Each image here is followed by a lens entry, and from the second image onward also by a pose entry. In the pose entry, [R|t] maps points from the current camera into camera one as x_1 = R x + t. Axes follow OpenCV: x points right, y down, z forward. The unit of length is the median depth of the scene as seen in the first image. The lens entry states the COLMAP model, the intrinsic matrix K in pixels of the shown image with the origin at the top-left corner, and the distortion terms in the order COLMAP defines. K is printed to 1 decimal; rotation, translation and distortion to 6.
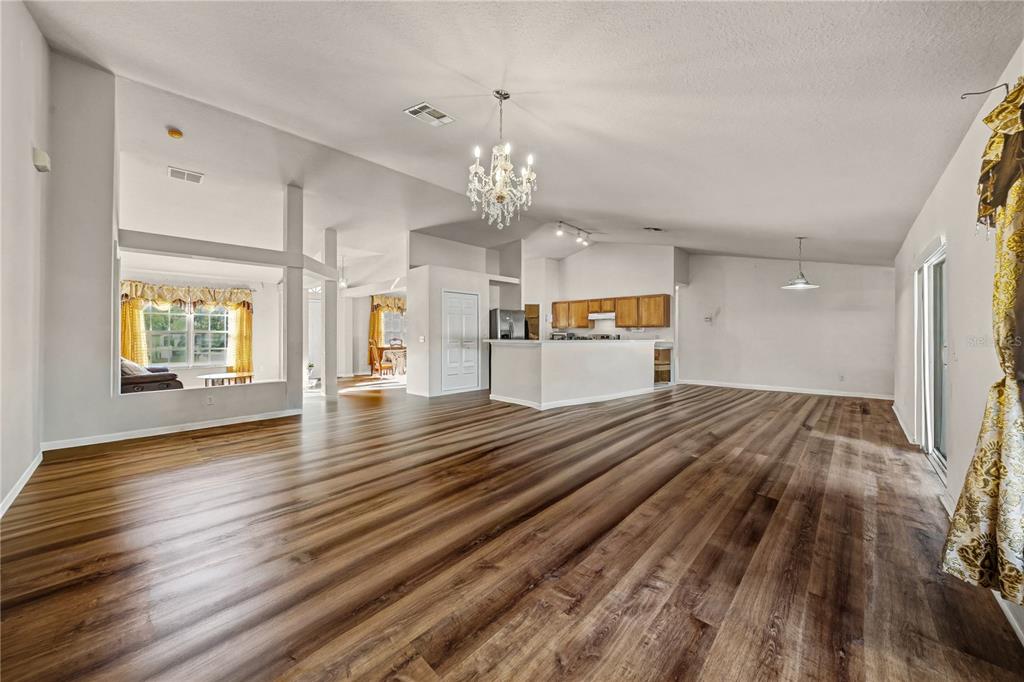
lens RADIAL K [[356.4, 0, 503.3], [0, 356.4, 334.5], [0, 0, 1]] dist [0.023052, -0.000047]
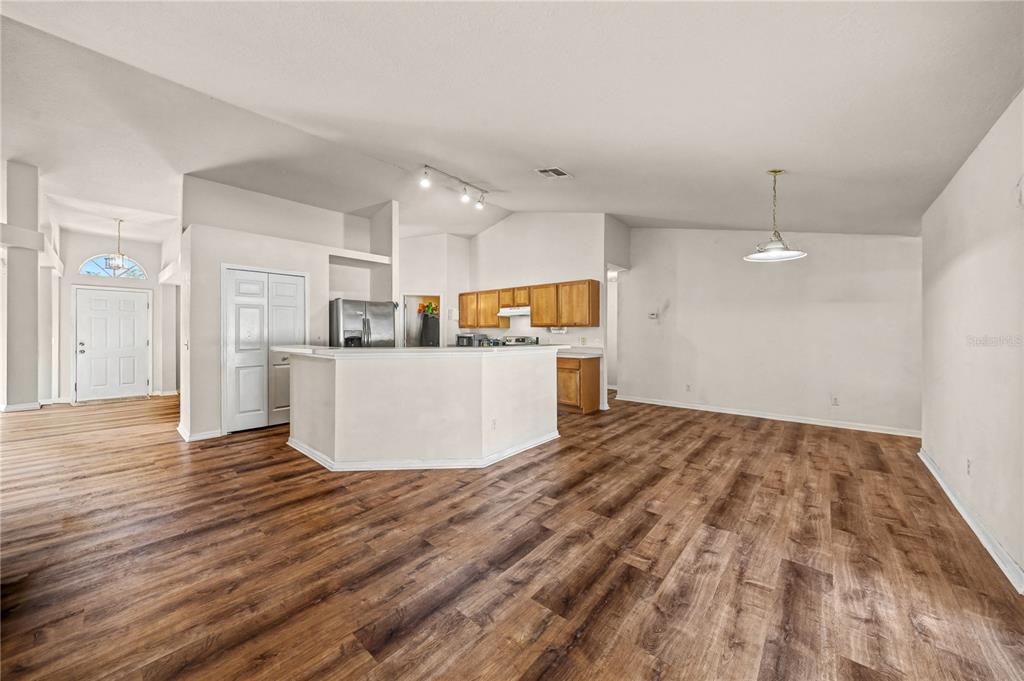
lens RADIAL K [[356.4, 0, 503.3], [0, 356.4, 334.0], [0, 0, 1]] dist [0.023052, -0.000047]
pose [[0.999464, 0.001326, 0.032709, 0.248712], [-0.001287, 0.999998, -0.001223, -0.004680], [-0.032710, 0.001180, 0.999464, 0.295720]]
